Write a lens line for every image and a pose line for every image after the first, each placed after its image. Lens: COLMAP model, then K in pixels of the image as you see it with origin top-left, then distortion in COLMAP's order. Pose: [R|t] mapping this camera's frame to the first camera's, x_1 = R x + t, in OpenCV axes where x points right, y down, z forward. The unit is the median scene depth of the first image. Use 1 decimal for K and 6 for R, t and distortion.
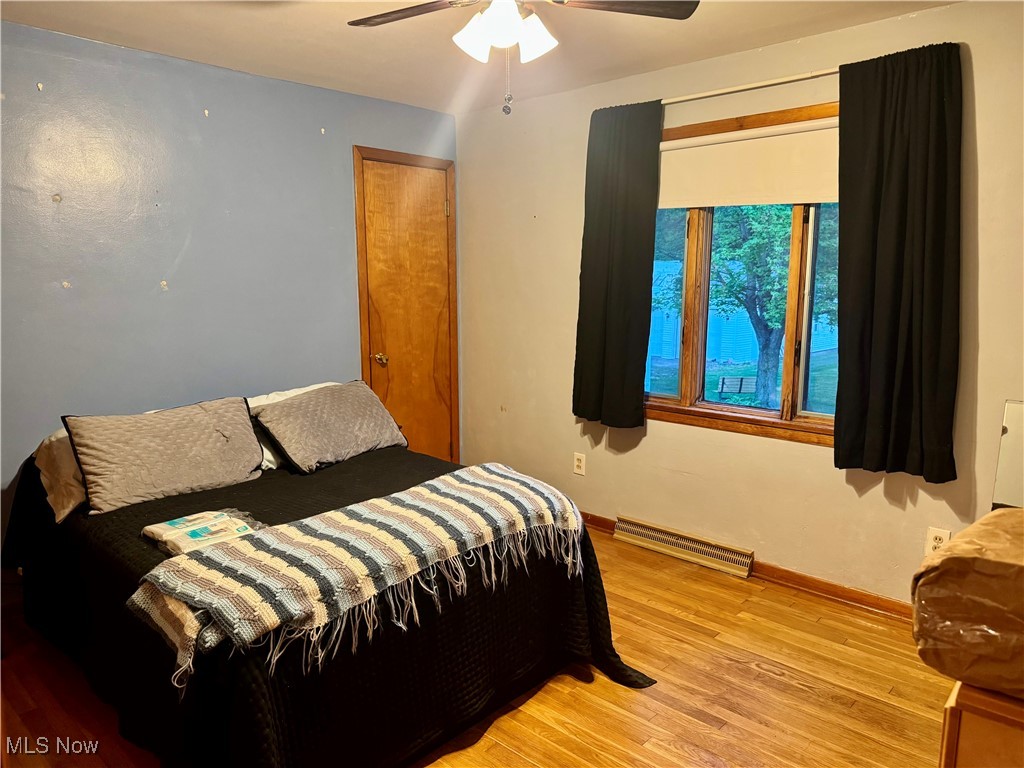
lens RADIAL K [[717.9, 0, 518.8], [0, 717.9, 384.8], [0, 0, 1]] dist [0.019160, -0.011765]
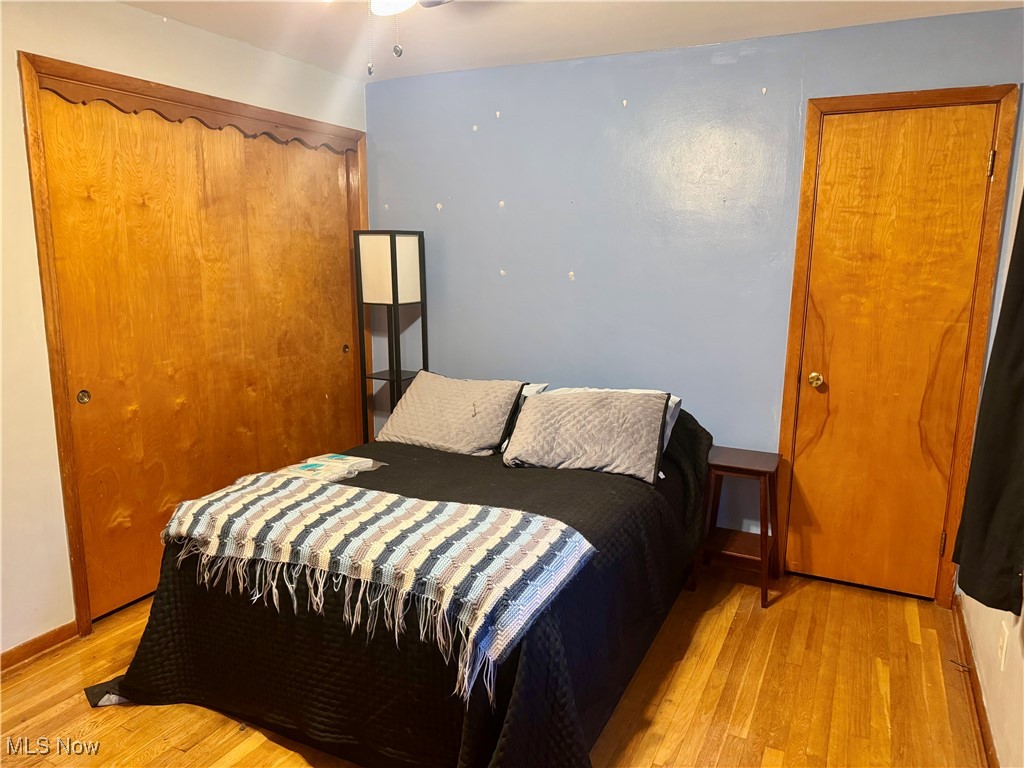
lens RADIAL K [[717.9, 0, 518.2], [0, 717.9, 384.3], [0, 0, 1]] dist [0.019160, -0.011765]
pose [[0.285454, 0.179255, -0.941479, 0.759071], [-0.156287, 0.977910, 0.138805, -0.155671], [0.945563, 0.107519, 0.307164, 0.848083]]
